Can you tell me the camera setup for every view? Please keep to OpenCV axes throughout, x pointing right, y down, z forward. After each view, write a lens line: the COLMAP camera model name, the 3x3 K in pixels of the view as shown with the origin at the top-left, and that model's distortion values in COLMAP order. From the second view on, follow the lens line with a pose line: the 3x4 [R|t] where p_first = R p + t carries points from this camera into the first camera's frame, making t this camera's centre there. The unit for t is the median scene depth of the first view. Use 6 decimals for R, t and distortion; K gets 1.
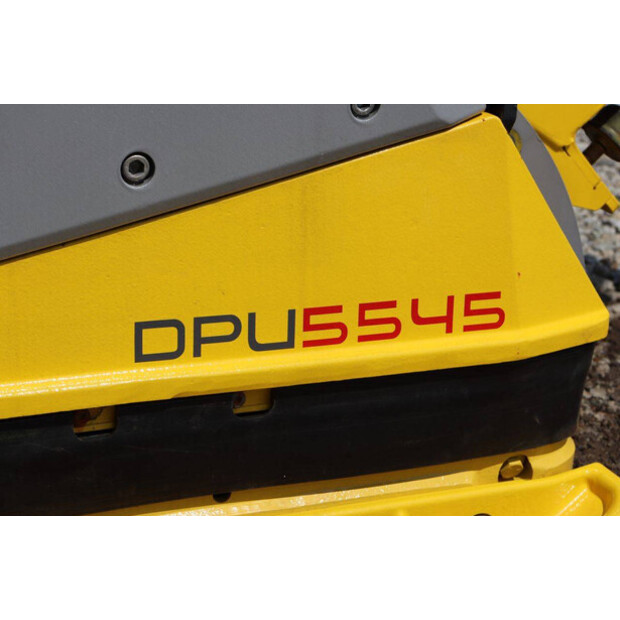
lens RADIAL K [[1432.8, 0, 337.2], [0, 1432.8, 319.3], [0, 0, 1]] dist [0.291923, 0.000000]
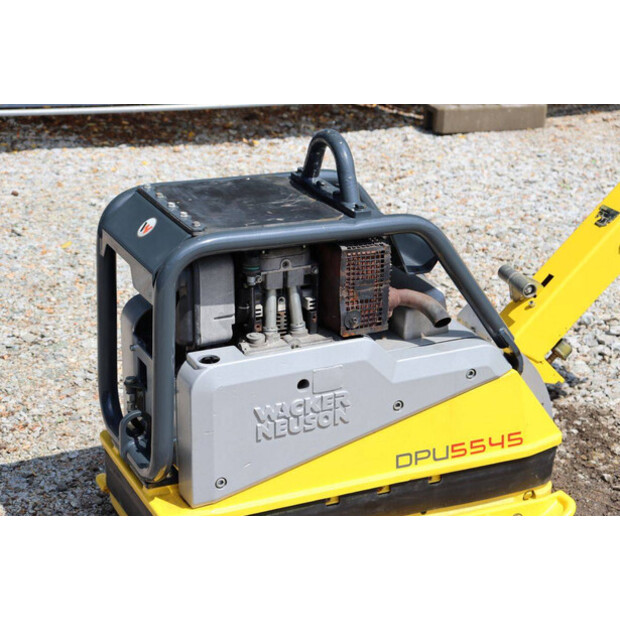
lens RADIAL K [[1432.8, 0, 330.5], [0, 1432.8, 312.1], [0, 0, 1]] dist [0.291923, 0.000000]
pose [[0.998659, -0.051077, 0.008491, -0.268965], [0.050873, 0.998448, 0.022665, -0.340985], [-0.009636, -0.022203, 0.999707, -1.795454]]
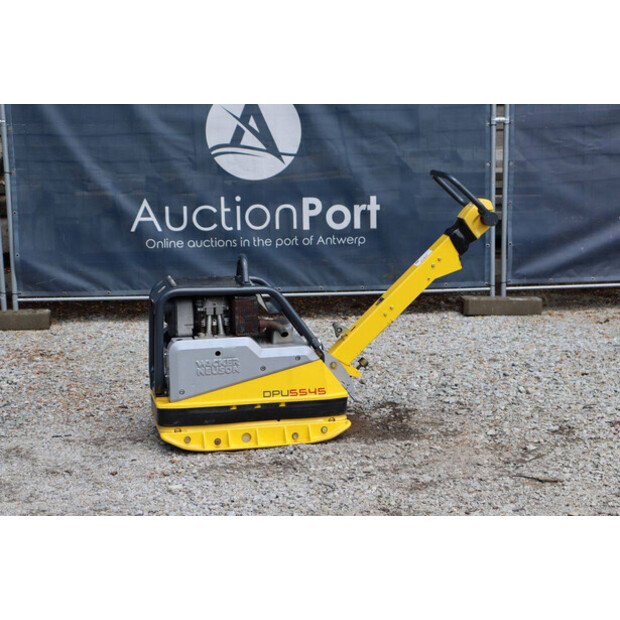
lens RADIAL K [[1362.3, 0, 319.5], [0, 1362.3, 362.3], [0, 0, 1]] dist [0.281607, 0.000000]
pose [[0.973690, -0.026330, -0.226351, 1.484643], [-0.005605, 0.990234, -0.139302, 0.717125], [0.227808, 0.136905, 0.964033, -4.854538]]
